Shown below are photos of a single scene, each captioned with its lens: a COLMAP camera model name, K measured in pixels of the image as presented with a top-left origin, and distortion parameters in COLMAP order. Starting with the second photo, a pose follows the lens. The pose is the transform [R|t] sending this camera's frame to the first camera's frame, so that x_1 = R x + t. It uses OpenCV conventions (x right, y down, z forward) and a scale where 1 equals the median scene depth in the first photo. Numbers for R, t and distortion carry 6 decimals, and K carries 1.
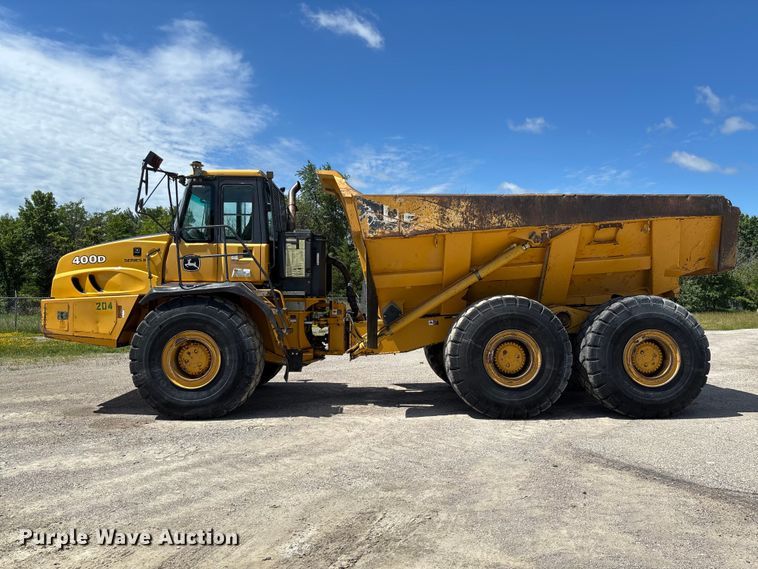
lens RADIAL K [[580.3, 0, 377.4], [0, 580.3, 289.3], [0, 0, 1]] dist [0.050816, -0.051848]
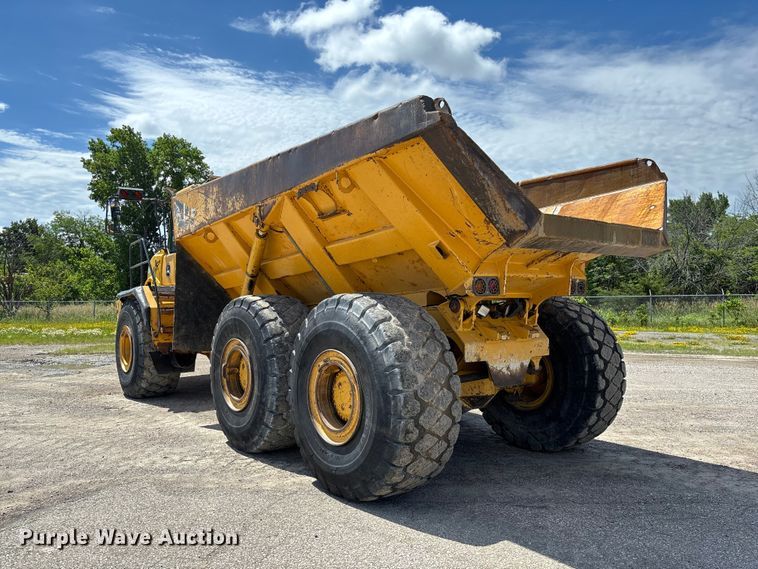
lens RADIAL K [[580.3, 0, 382.7], [0, 580.3, 289.2], [0, 0, 1]] dist [0.050816, -0.051848]
pose [[0.596623, -0.014596, -0.802389, 0.950212], [0.018431, 0.999820, -0.004483, 0.008940], [0.802310, -0.012114, 0.596785, 0.653381]]
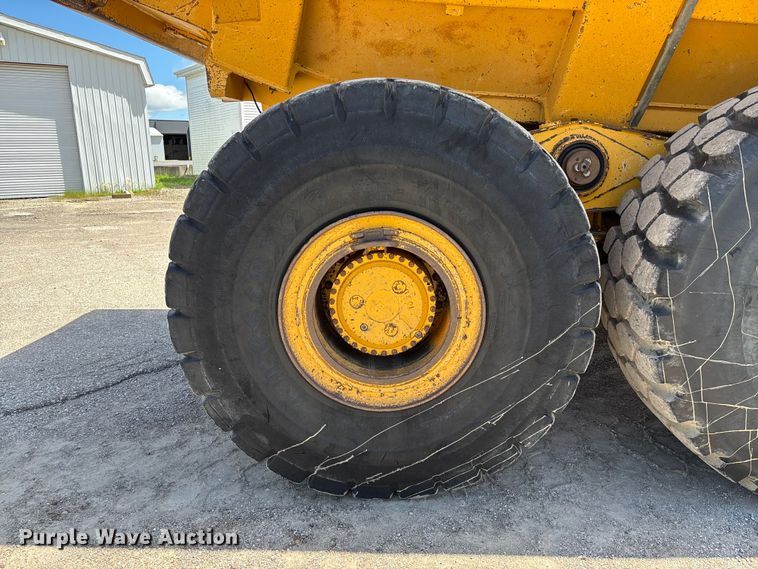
lens RADIAL K [[580.3, 0, 383.5], [0, 580.3, 309.7], [0, 0, 1]] dist [0.050816, -0.051848]
pose [[-0.998190, -0.015988, 0.057973, 0.413540], [-0.001377, 0.969837, 0.243751, 0.057297], [-0.060122, 0.243230, -0.968103, 1.613219]]
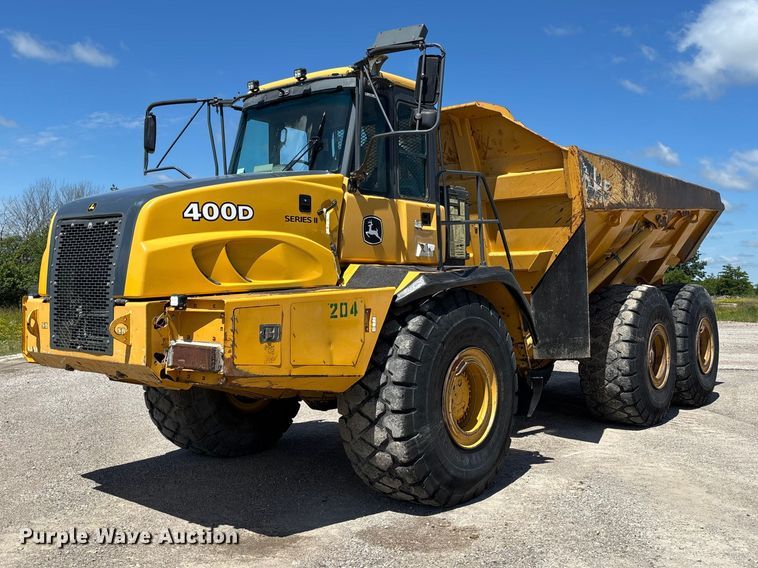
lens RADIAL K [[772.0, 0, 353.4], [0, 772.0, 265.4], [0, 0, 1]] dist [0.083006, 0.000000]
pose [[0.657837, 0.012902, 0.753050, -0.926694], [-0.007183, 0.999915, -0.010857, -0.002408], [-0.753126, 0.001733, 0.657874, 0.540015]]
